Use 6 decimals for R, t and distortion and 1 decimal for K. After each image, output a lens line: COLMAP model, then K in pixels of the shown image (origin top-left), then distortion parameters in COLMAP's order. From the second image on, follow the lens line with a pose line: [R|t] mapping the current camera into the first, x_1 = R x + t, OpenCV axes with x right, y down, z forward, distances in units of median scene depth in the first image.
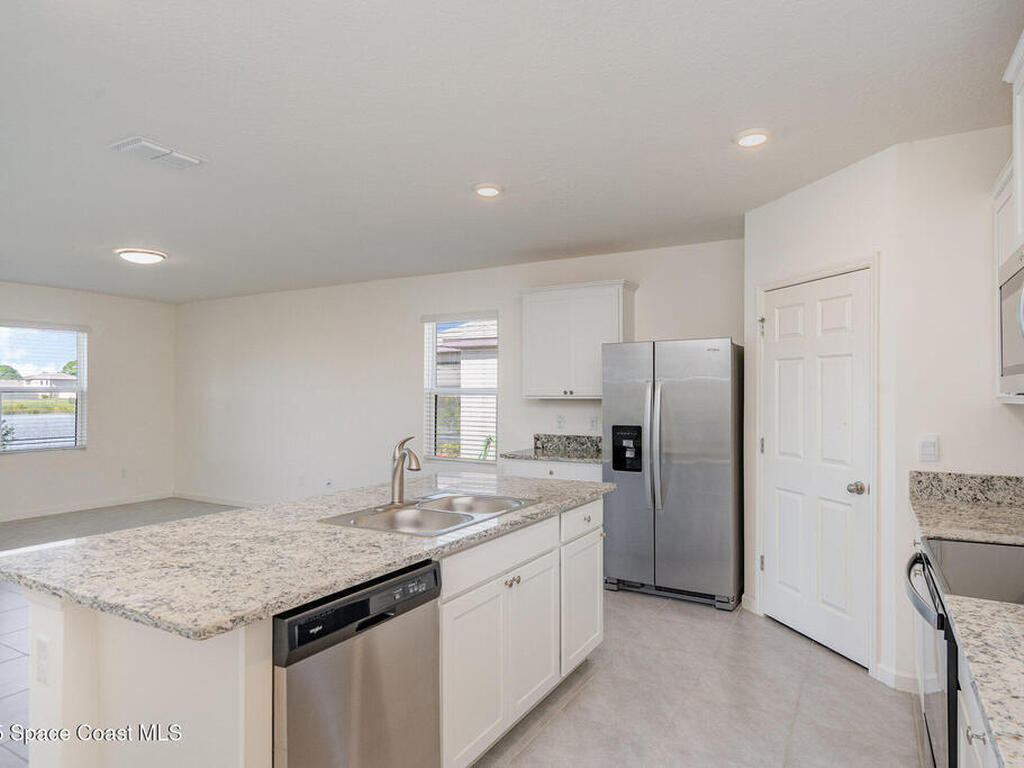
lens RADIAL K [[621.5, 0, 519.8], [0, 621.5, 391.0], [0, 0, 1]] dist [-0.000859, -0.001679]
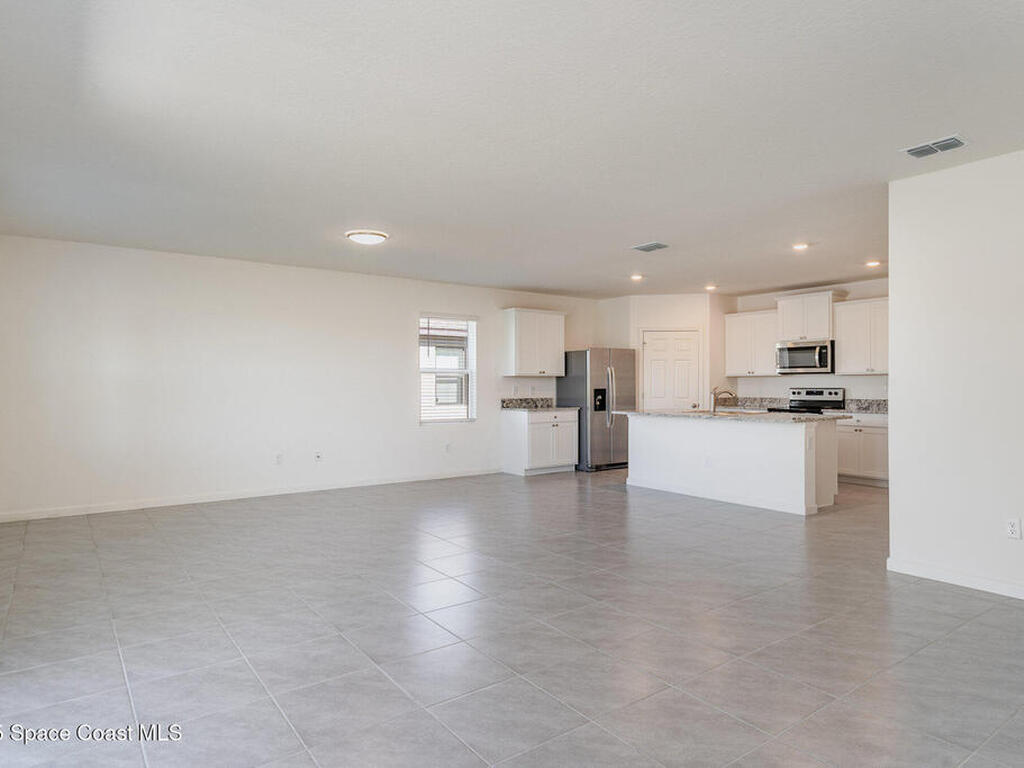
lens RADIAL K [[621.5, 0, 511.9], [0, 621.5, 384.0], [0, 0, 1]] dist [-0.000859, -0.001679]
pose [[0.416300, -0.006340, 0.909205, -4.720427], [-0.001309, 0.999970, 0.007572, 0.065091], [-0.909226, -0.004342, 0.416280, 1.074878]]
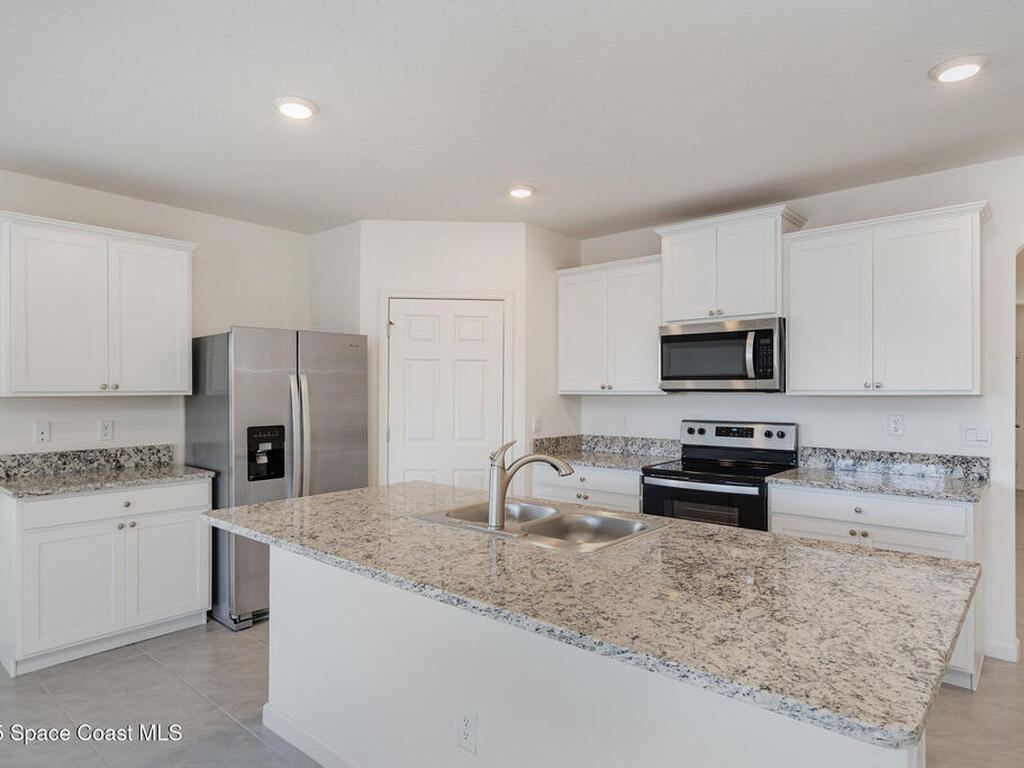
lens RADIAL K [[621.5, 0, 509.4], [0, 621.5, 383.3], [0, 0, 1]] dist [-0.000859, -0.001679]
pose [[0.201401, 0.007846, 0.979478, -1.548311], [-0.004605, 0.999964, -0.007063, 0.004134], [-0.979498, -0.003088, 0.201430, 1.312403]]
